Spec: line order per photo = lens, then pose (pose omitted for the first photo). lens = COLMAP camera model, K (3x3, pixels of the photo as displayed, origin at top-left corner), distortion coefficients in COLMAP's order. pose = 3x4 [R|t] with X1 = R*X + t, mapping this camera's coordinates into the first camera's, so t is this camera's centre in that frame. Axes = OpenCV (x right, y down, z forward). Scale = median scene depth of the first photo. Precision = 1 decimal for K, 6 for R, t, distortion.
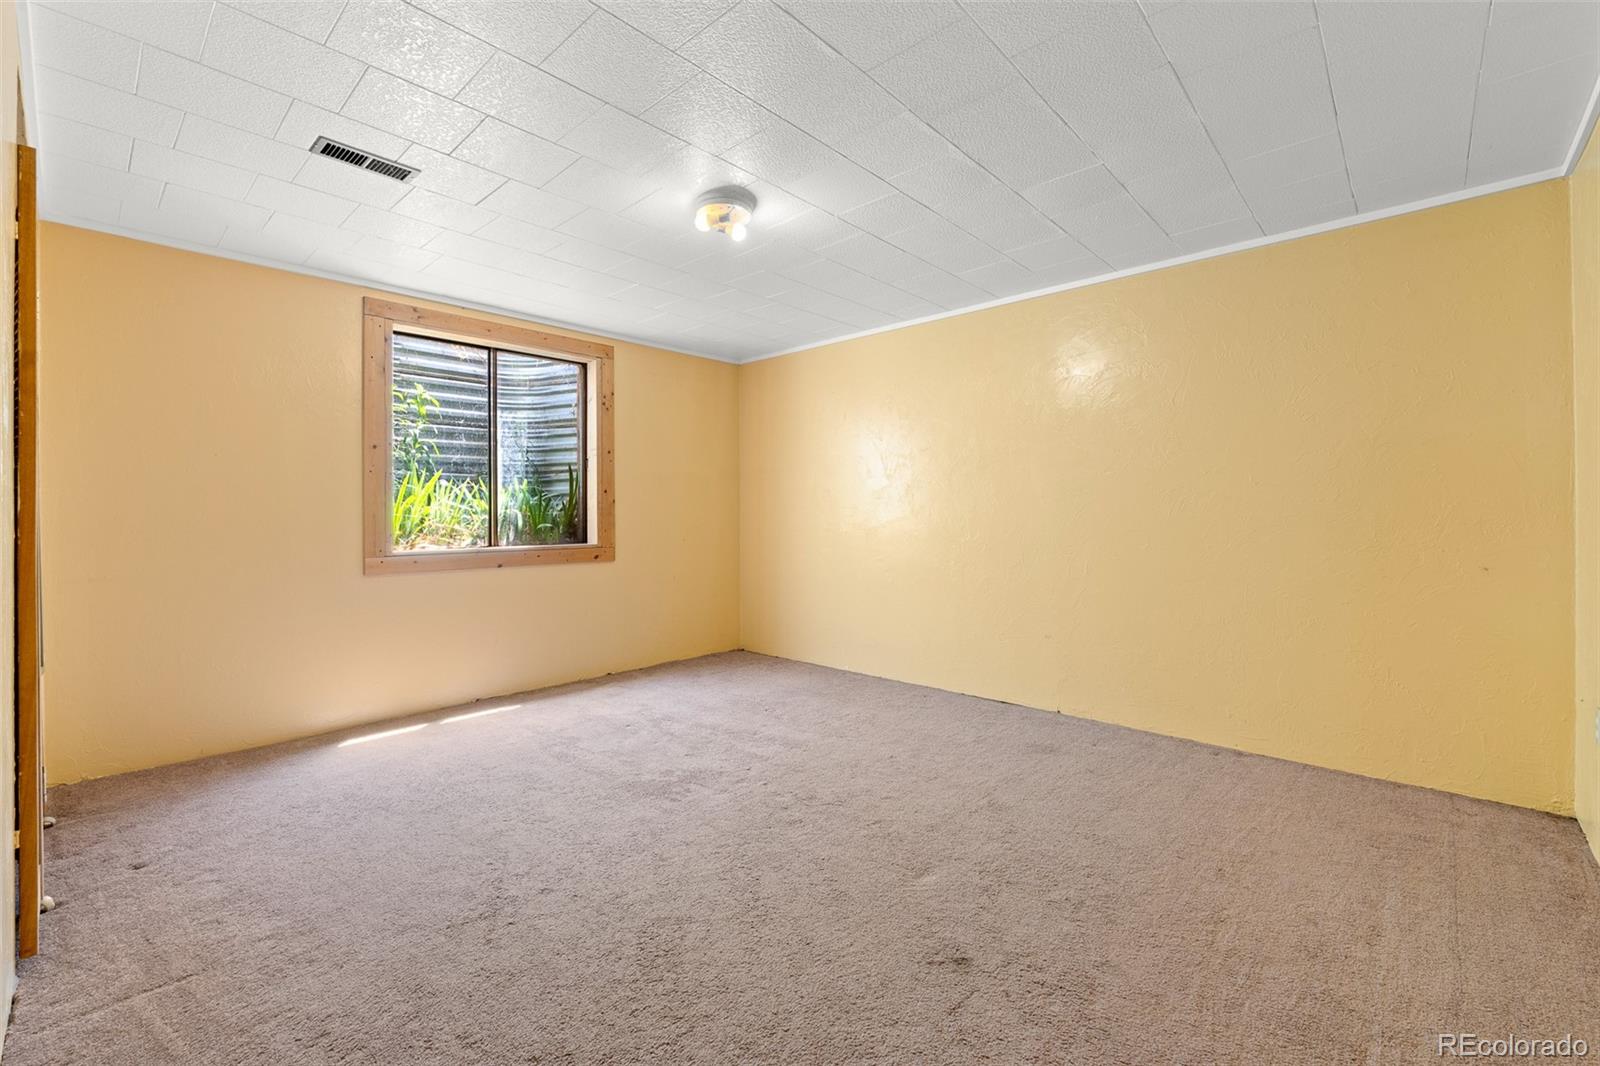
lens RADIAL K [[681.4, 0, 805.2], [0, 681.4, 515.9], [0, 0, 1]] dist [-0.004095, -0.000365]
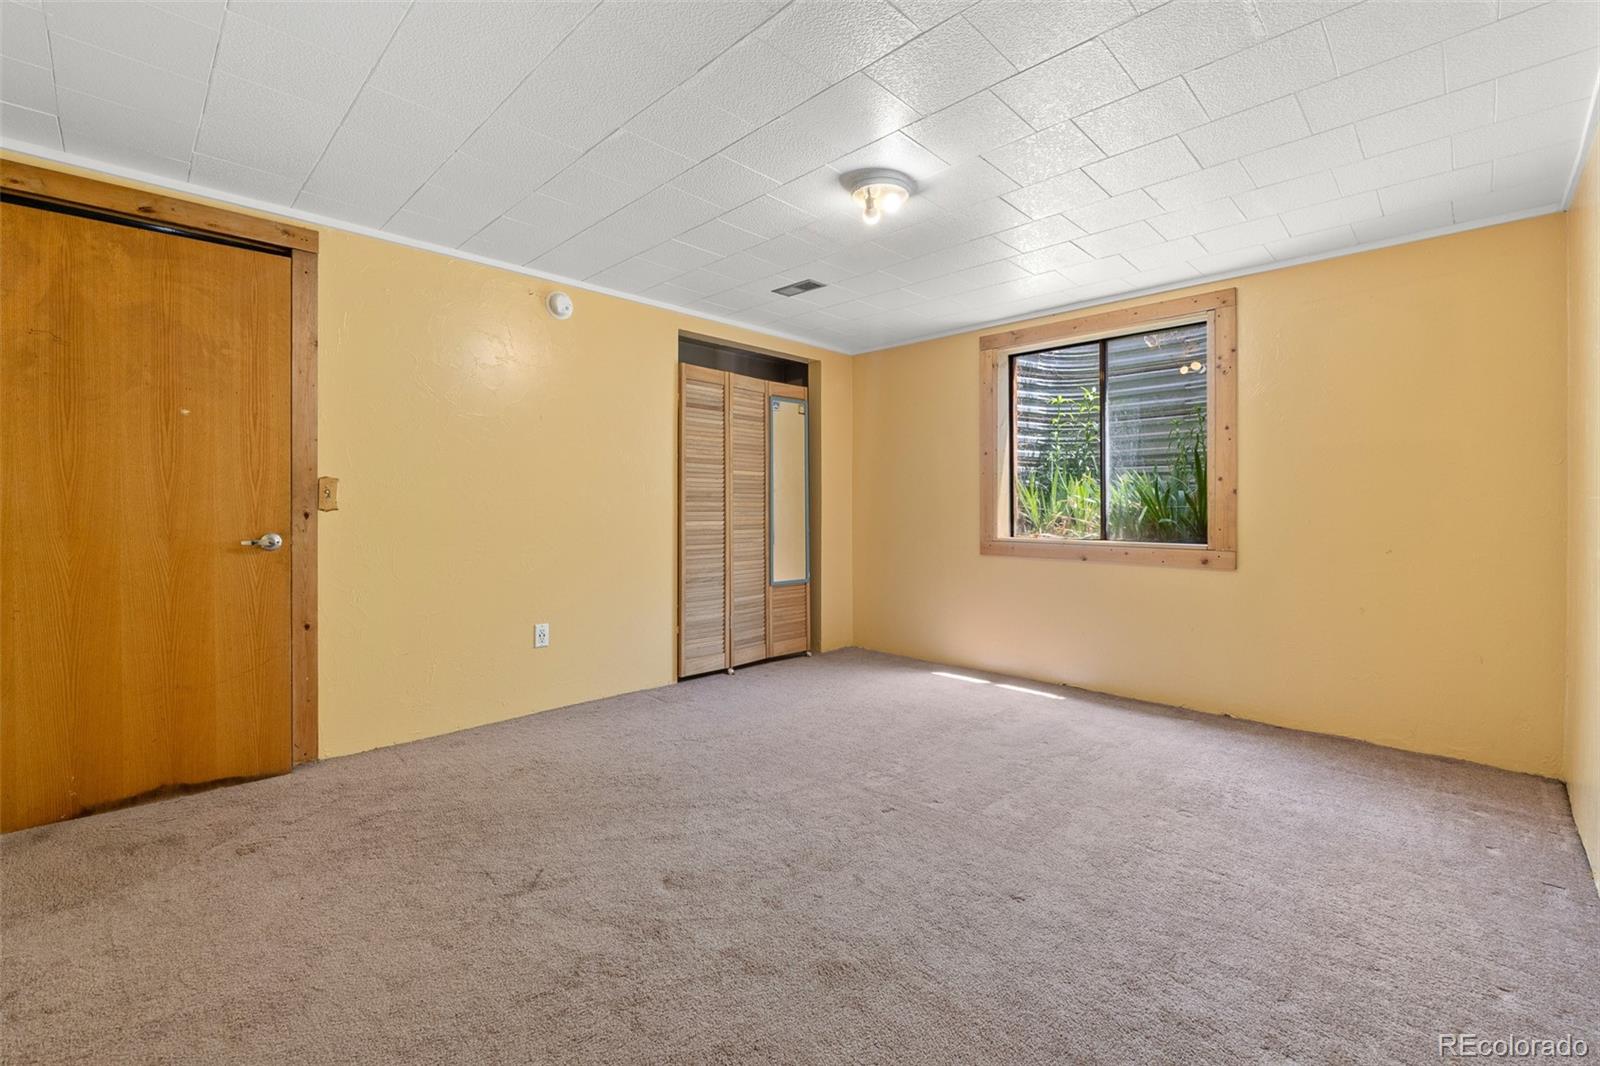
lens RADIAL K [[681.4, 0, 805.2], [0, 681.4, 515.9], [0, 0, 1]] dist [-0.004095, -0.000365]
pose [[-0.035274, 0.016197, -0.999246, 0.545513], [-0.004978, 0.999853, 0.016383, -0.004488], [0.999365, 0.005552, -0.035188, 0.600421]]
